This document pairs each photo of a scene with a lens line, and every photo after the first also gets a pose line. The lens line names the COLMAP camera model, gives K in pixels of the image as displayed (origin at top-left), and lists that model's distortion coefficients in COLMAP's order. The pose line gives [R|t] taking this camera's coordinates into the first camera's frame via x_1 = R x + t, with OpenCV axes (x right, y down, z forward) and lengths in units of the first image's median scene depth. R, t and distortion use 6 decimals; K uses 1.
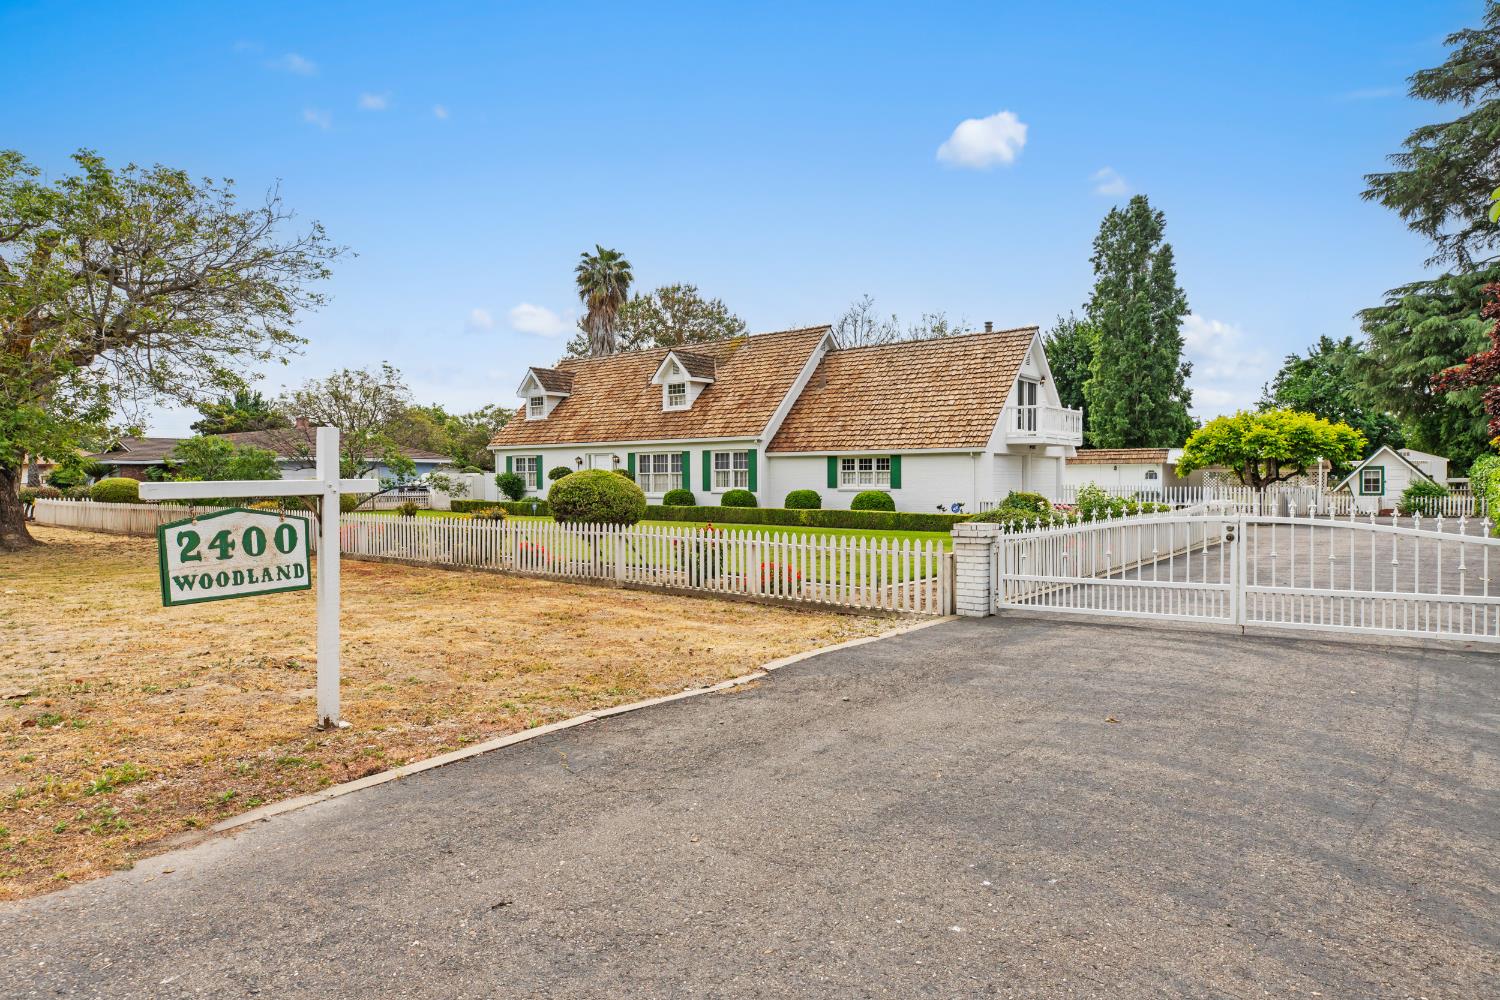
lens RADIAL K [[900.4, 0, 748.2], [0, 900.4, 502.9], [0, 0, 1]] dist [0.002112, 0.000525]
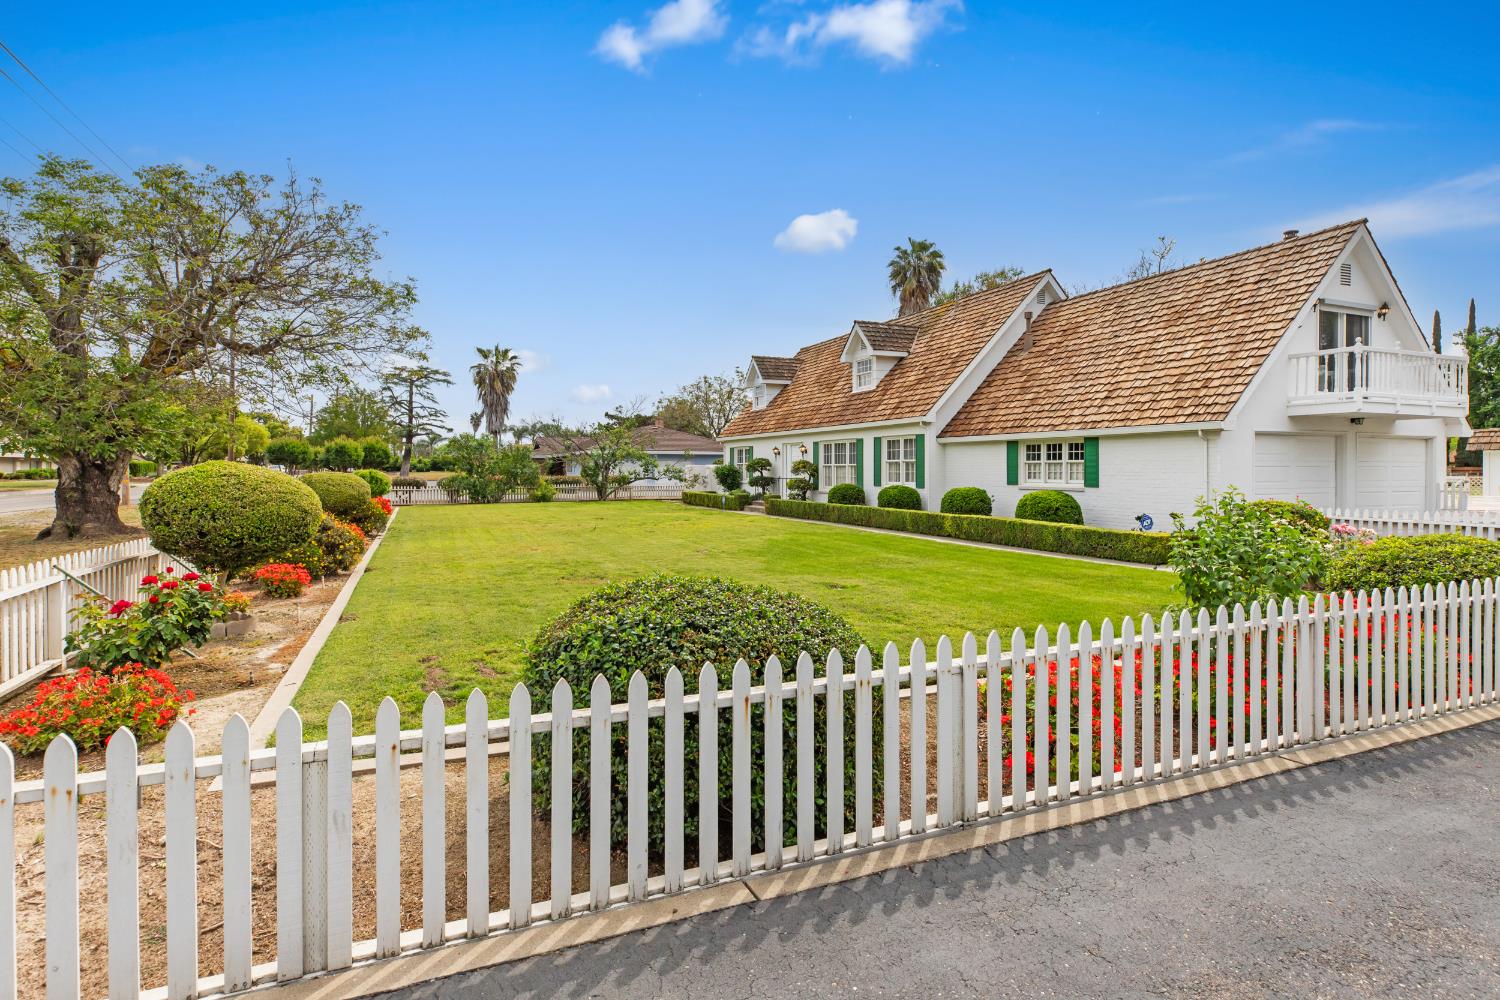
lens RADIAL K [[784.1, 0, 754.7], [0, 784.1, 471.3], [0, 0, 1]] dist [0.007849, 0.000581]
pose [[0.884986, 0.002582, -0.465611, 0.194775], [-0.014150, 0.999672, -0.021351, -0.010873], [0.465403, 0.025483, 0.884732, 0.331434]]
